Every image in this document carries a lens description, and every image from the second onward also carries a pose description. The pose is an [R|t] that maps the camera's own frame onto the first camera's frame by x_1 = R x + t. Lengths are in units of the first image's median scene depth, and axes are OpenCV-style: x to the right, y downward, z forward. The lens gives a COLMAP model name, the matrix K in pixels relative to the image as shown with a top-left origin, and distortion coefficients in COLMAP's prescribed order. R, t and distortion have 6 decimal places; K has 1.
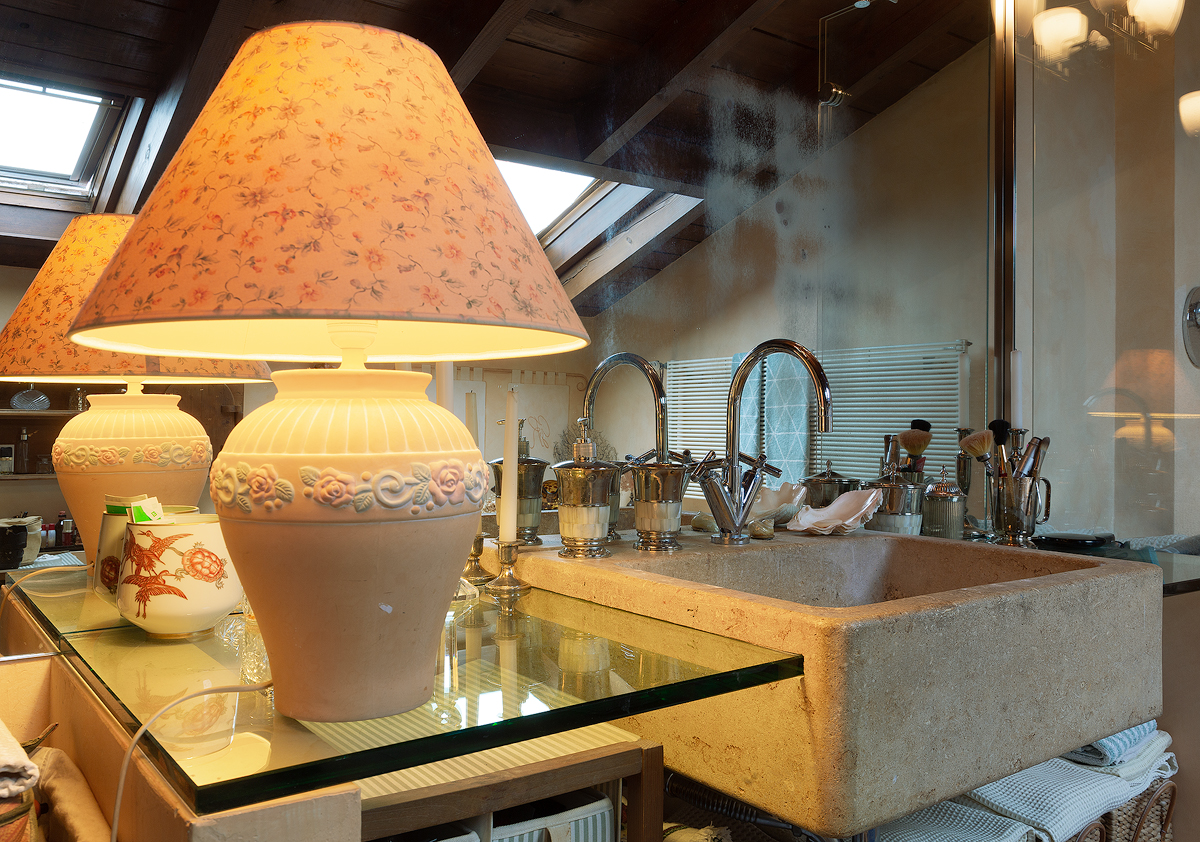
lens RADIAL K [[984.2, 0, 600.0], [0, 984.2, 421.0], [0, 0, 1]] dist [-0.005809, -0.002043]
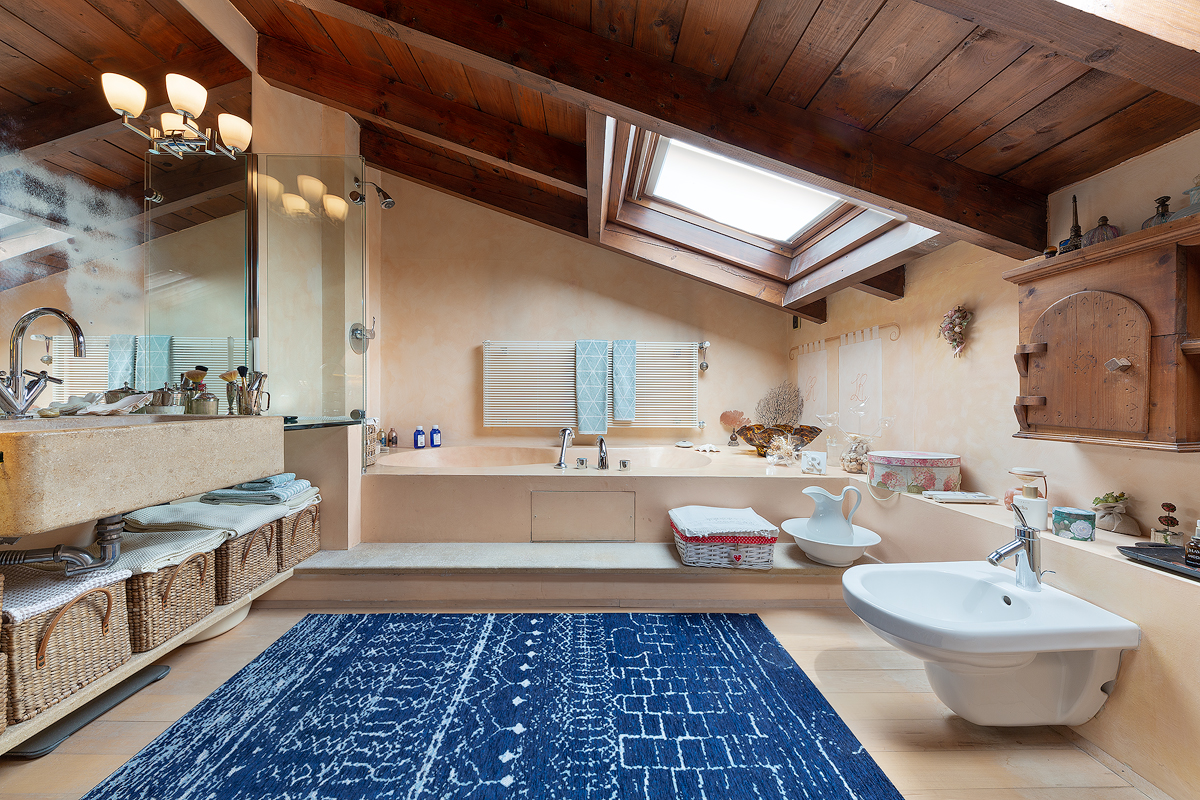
lens RADIAL K [[414.3, 0, 600.0], [0, 414.3, 400.0], [0, 0, 1]] dist [0.000509, -0.002161]
pose [[0.568579, -0.017458, 0.822443, 0.107797], [-0.013275, 0.999450, 0.030393, 0.043838], [-0.822521, -0.028199, 0.568035, -0.262280]]
